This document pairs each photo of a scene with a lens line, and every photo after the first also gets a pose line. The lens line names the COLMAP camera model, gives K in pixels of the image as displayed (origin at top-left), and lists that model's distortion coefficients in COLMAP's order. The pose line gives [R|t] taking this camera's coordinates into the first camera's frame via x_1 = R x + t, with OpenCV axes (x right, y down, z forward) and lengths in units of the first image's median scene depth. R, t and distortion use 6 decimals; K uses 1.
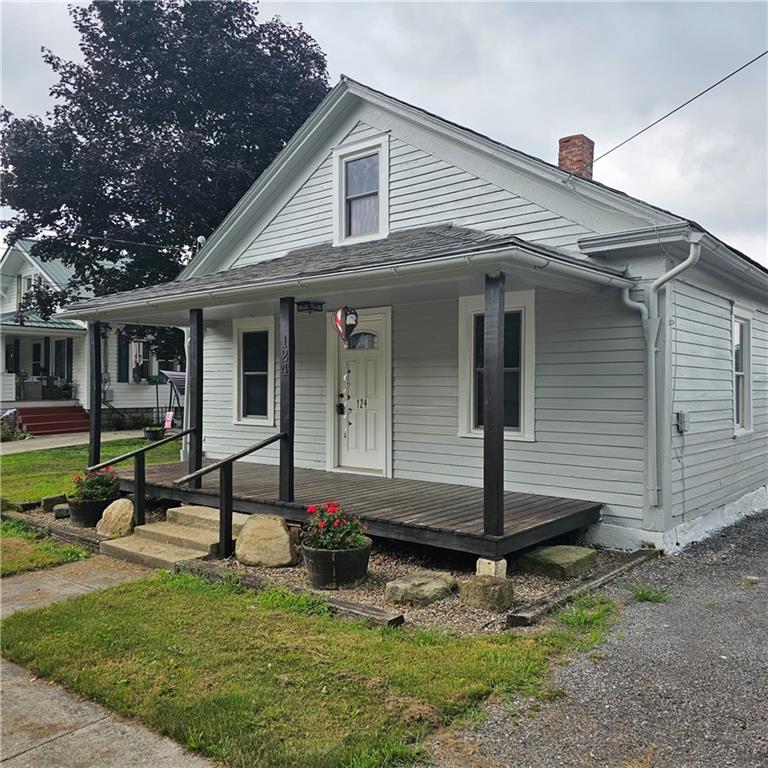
lens RADIAL K [[679.6, 0, 383.3], [0, 679.6, 388.8], [0, 0, 1]] dist [0.077933, -0.046887]
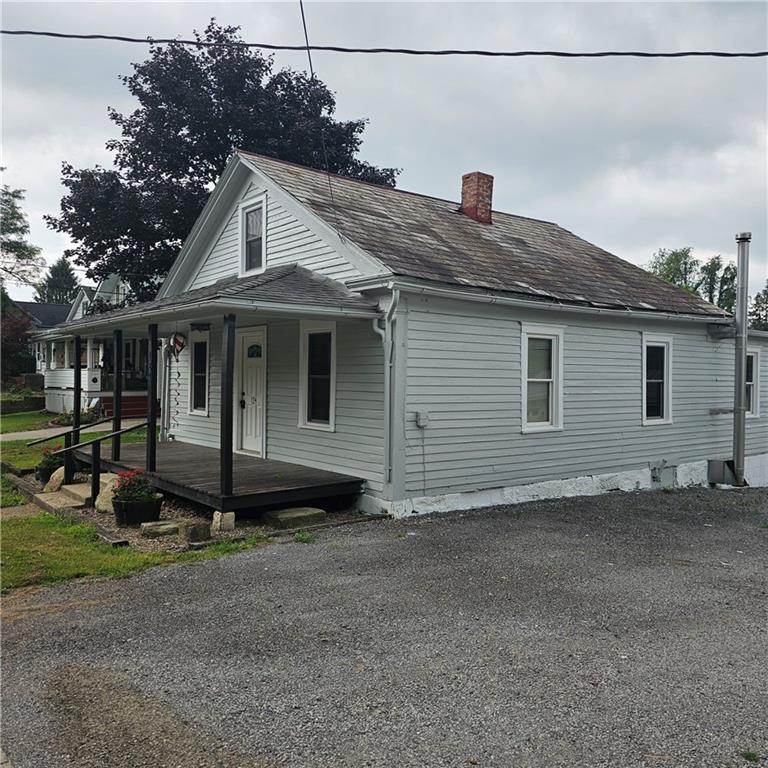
lens RADIAL K [[679.6, 0, 386.6], [0, 679.6, 379.1], [0, 0, 1]] dist [0.077933, -0.046887]
pose [[0.980308, 0.008960, -0.197272, 0.485535], [-0.008874, 0.999960, 0.001321, -0.023281], [0.197276, 0.000455, 0.980348, -0.222184]]
